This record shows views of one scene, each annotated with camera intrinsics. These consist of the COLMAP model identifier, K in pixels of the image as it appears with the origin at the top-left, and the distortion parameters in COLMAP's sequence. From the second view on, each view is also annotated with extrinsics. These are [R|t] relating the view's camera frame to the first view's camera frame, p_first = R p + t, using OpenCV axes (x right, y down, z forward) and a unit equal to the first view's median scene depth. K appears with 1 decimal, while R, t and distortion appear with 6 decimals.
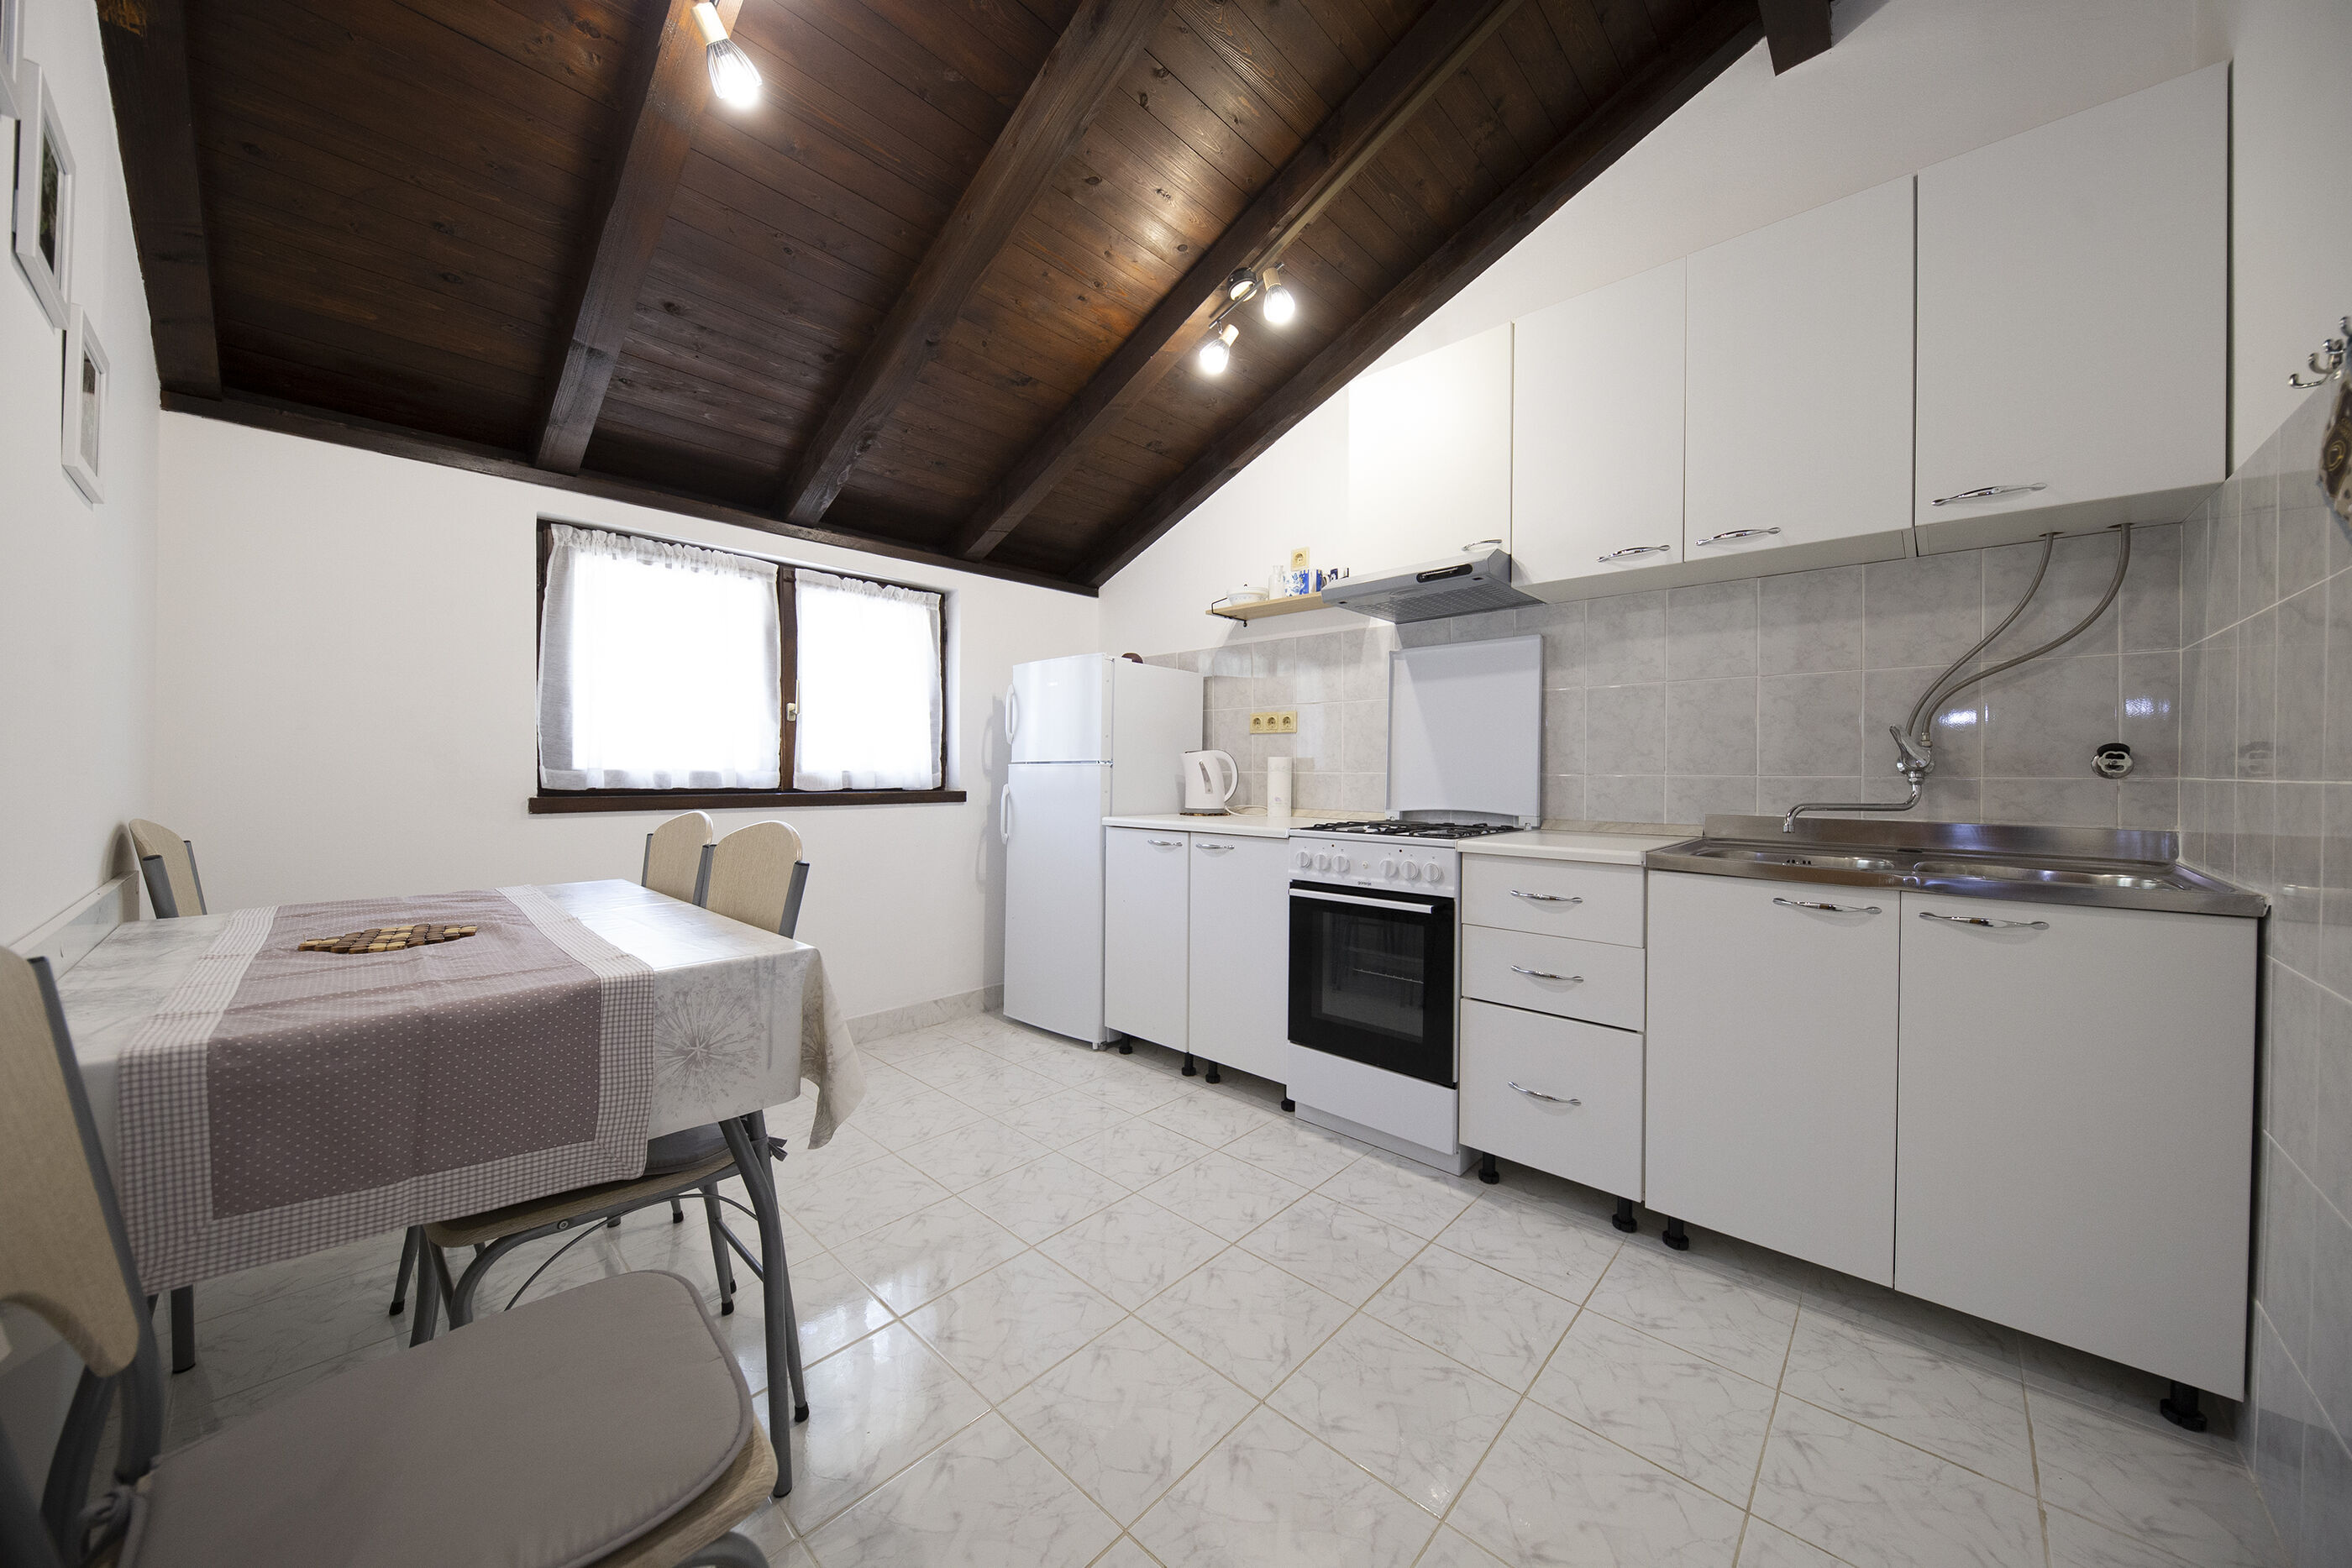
lens RADIAL K [[812.7, 0, 1176.9], [0, 812.7, 776.5], [0, 0, 1]] dist [0.014000, -0.007561]
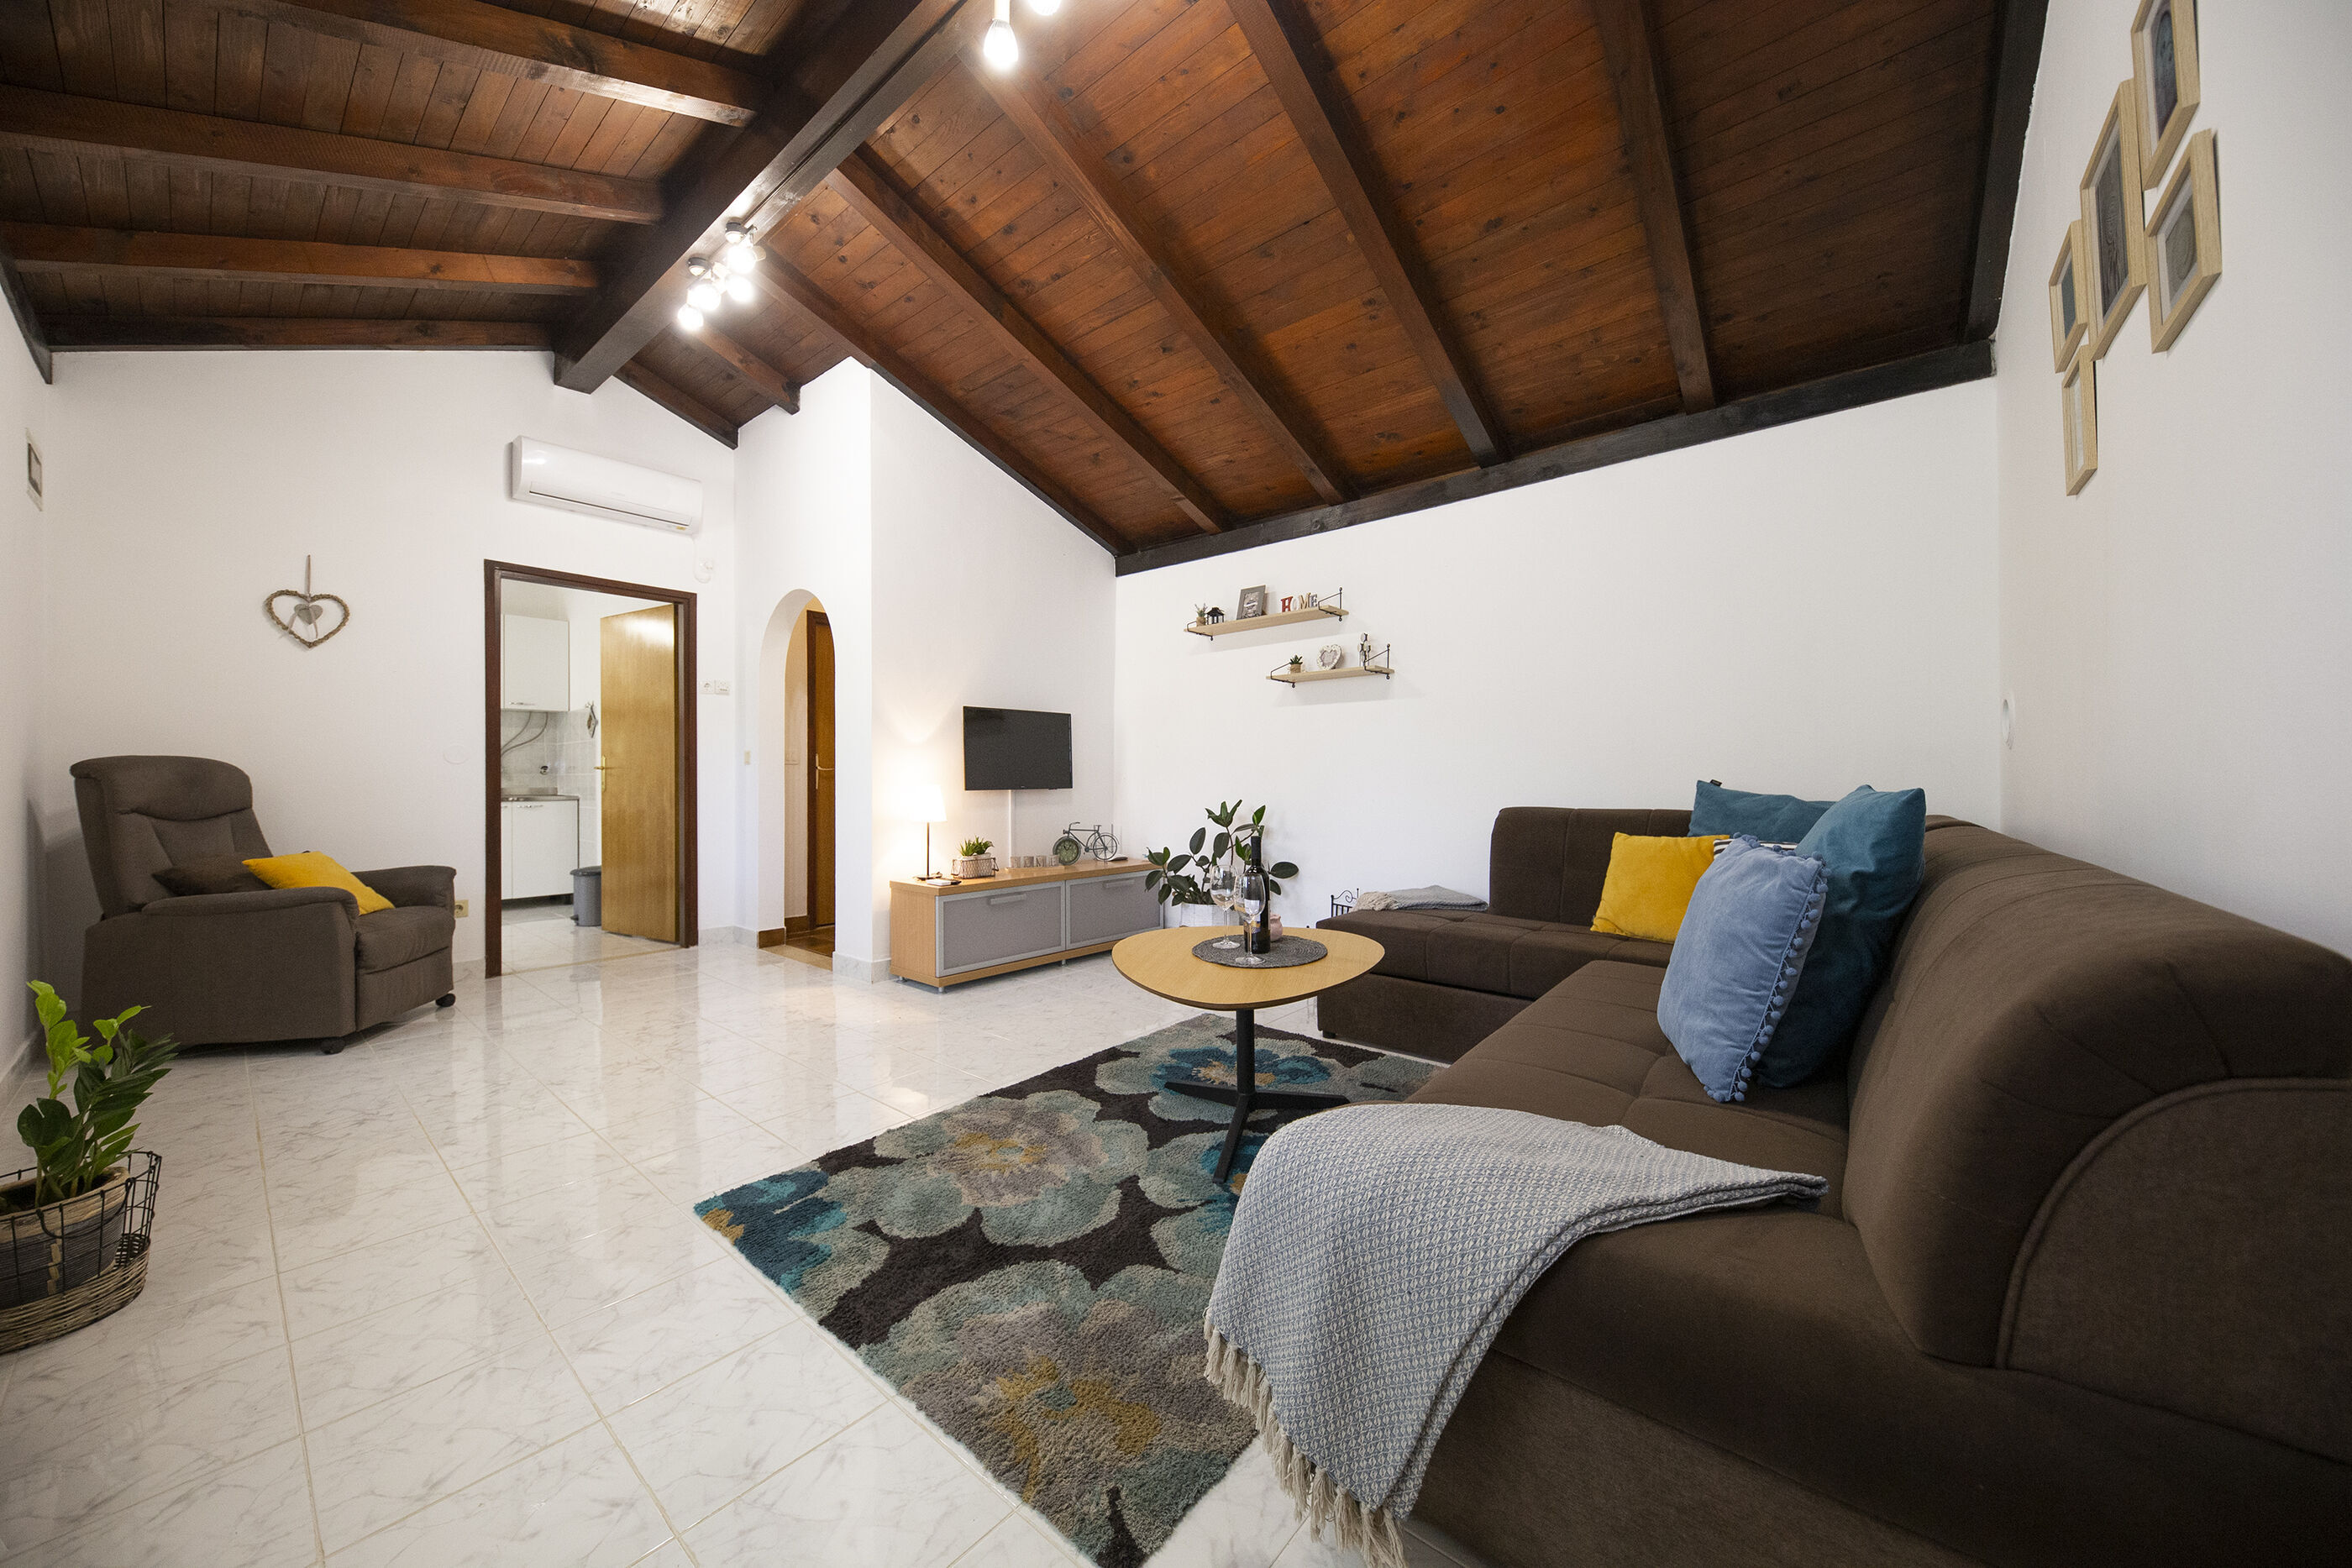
lens RADIAL K [[809.4, 0, 1175.7], [0, 809.4, 776.3], [0, 0, 1]] dist [0.012644, -0.007185]
pose [[-0.057044, -0.000913, 0.998371, -2.295791], [0.012947, 0.999915, 0.001654, 0.028620], [-0.998288, 0.013020, -0.057027, -1.421682]]
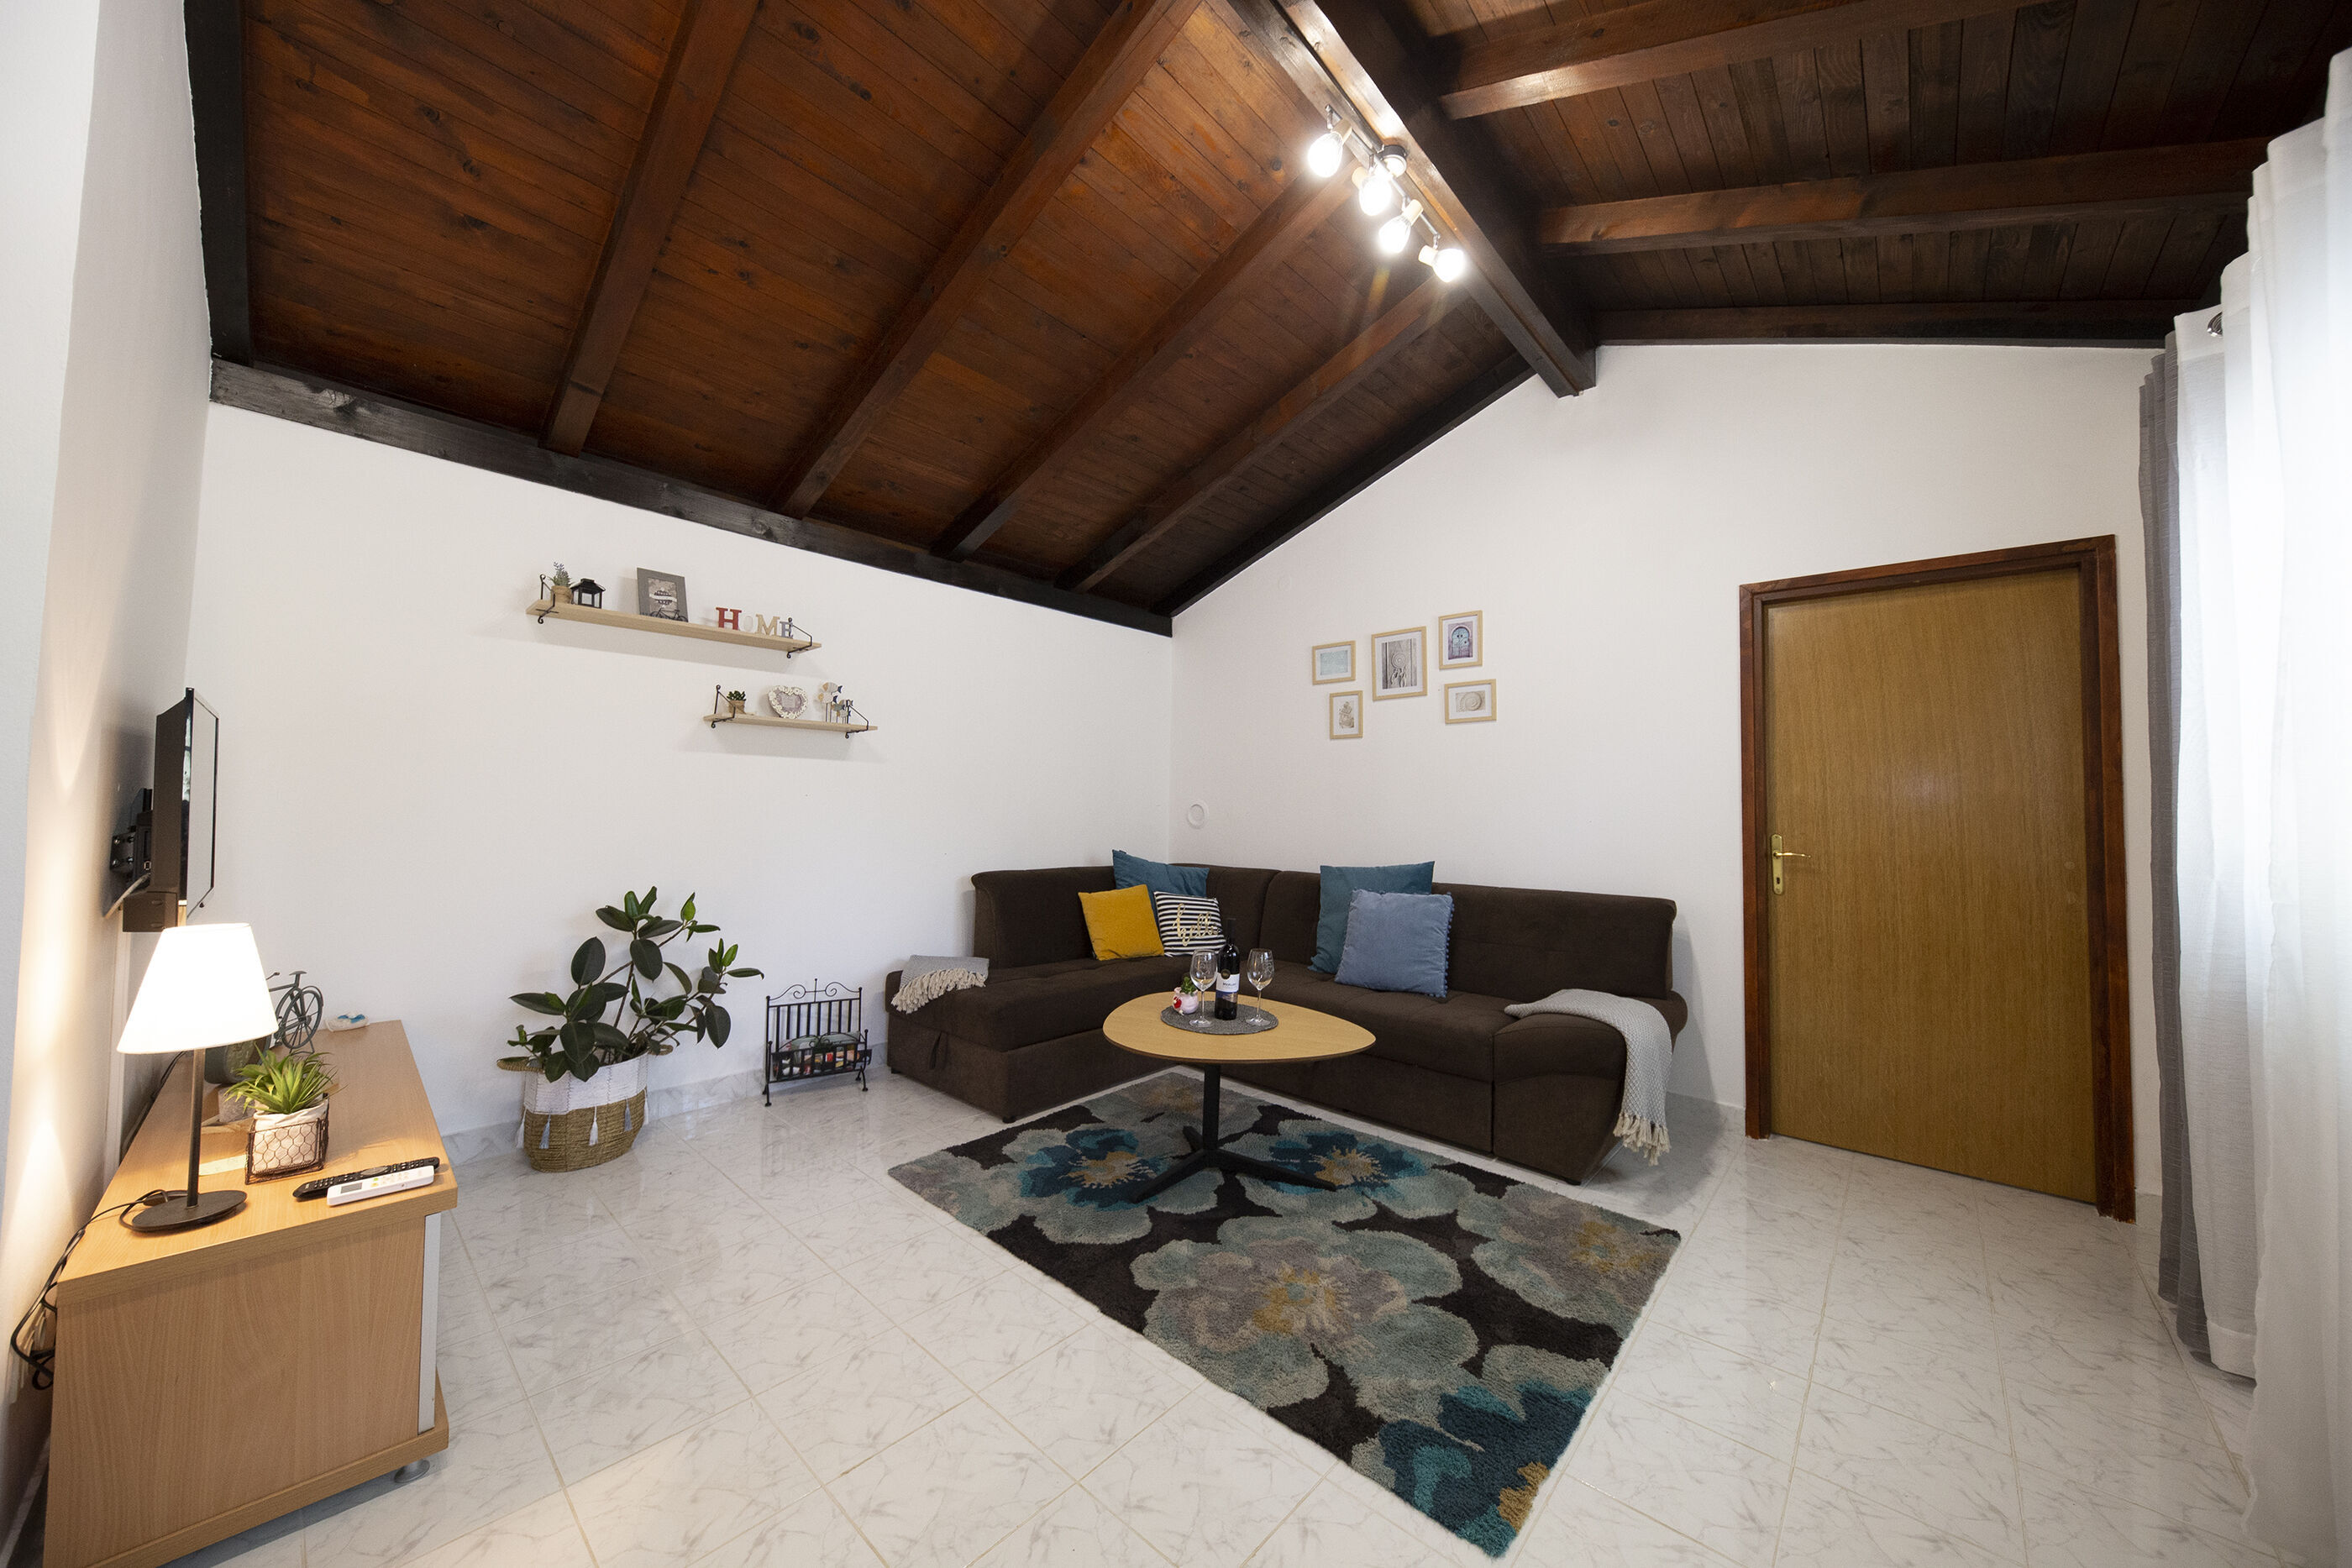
lens RADIAL K [[809.4, 0, 1175.7], [0, 809.4, 776.3], [0, 0, 1]] dist [0.012644, -0.007185]
pose [[-0.999589, -0.023097, -0.016977, -1.160502], [-0.022591, 0.999311, -0.029456, -0.068025], [0.017646, -0.029061, -0.999422, -0.358854]]
